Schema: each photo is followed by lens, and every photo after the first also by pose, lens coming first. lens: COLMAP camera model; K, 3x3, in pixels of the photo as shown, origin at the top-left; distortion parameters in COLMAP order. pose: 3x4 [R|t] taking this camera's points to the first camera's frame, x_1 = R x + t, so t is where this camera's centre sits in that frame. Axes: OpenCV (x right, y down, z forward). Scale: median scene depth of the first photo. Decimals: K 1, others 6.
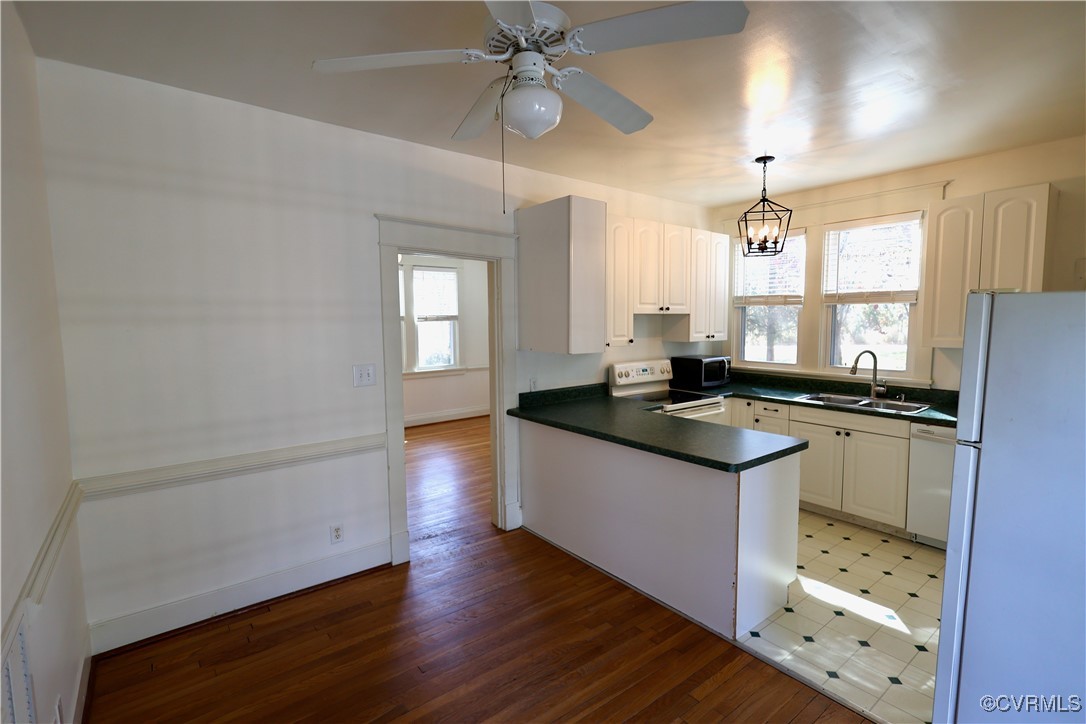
lens RADIAL K [[503.9, 0, 549.9], [0, 503.9, 359.9], [0, 0, 1]] dist [0.002006, -0.000163]
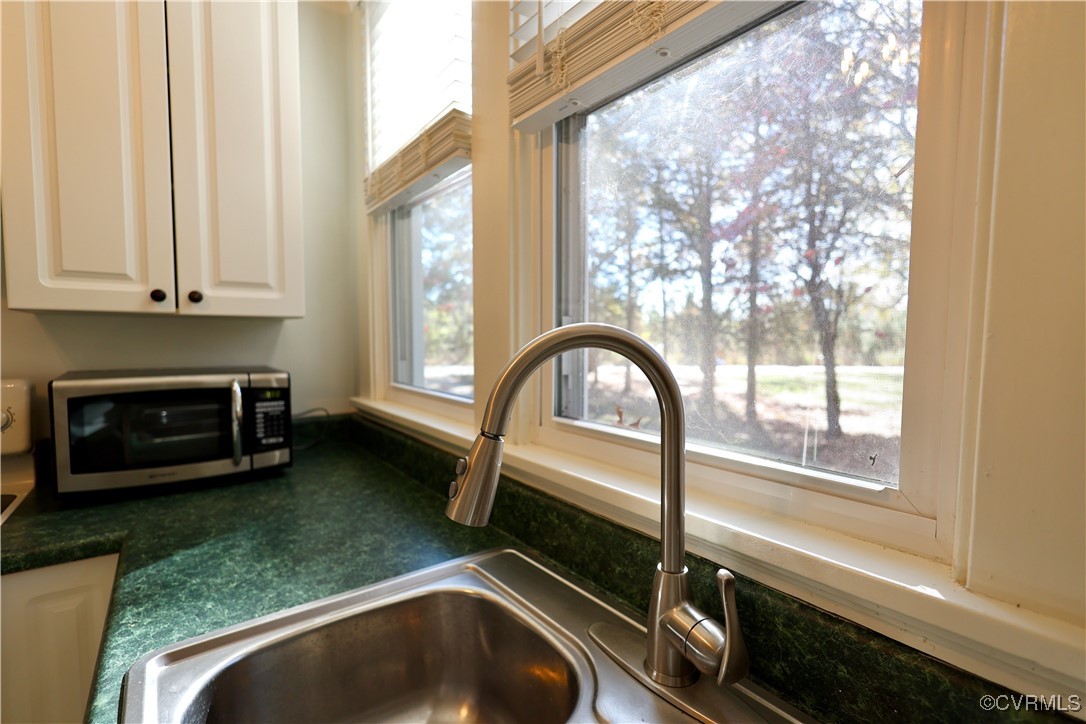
lens RADIAL K [[503.9, 0, 544.6], [0, 503.9, 370.1], [0, 0, 1]] dist [0.002006, -0.000163]
pose [[0.999331, 0.012558, -0.034343, 0.573681], [-0.013060, 0.999810, -0.014441, -0.006298], [0.034155, 0.014880, 0.999306, 0.812089]]
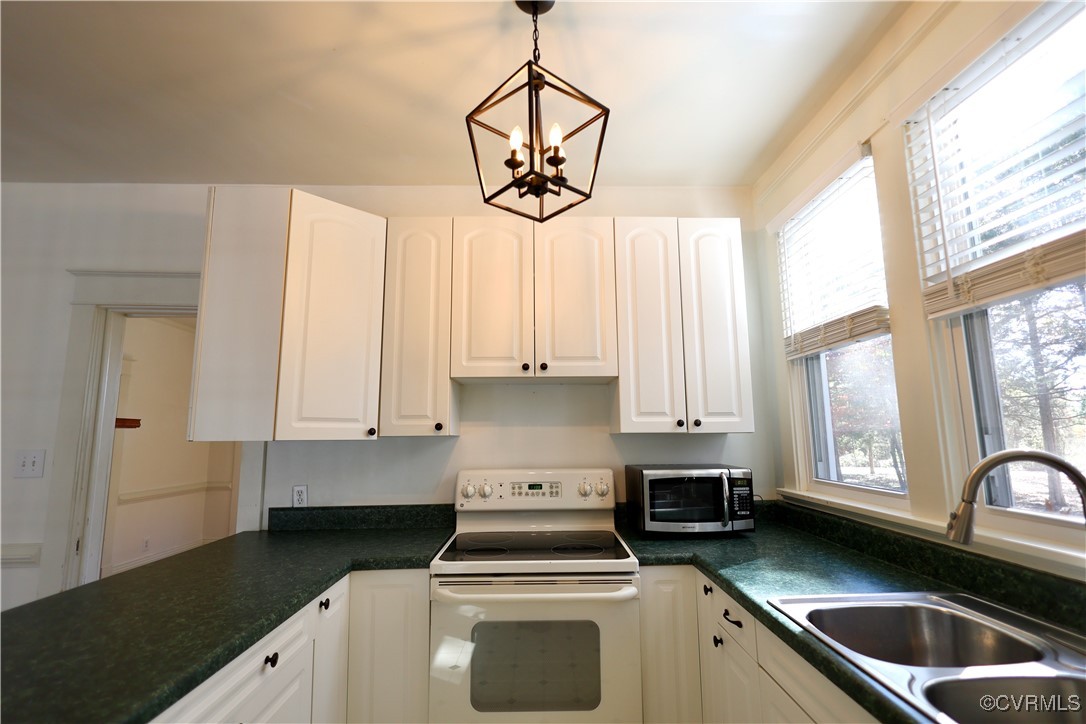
lens RADIAL K [[503.9, 0, 543.5], [0, 503.9, 366.9], [0, 0, 1]] dist [0.002006, -0.000163]
pose [[0.795940, -0.082547, -0.599722, 0.545813], [-0.044217, 0.980086, -0.193585, -0.000547], [0.603759, 0.180600, 0.776440, 0.596151]]
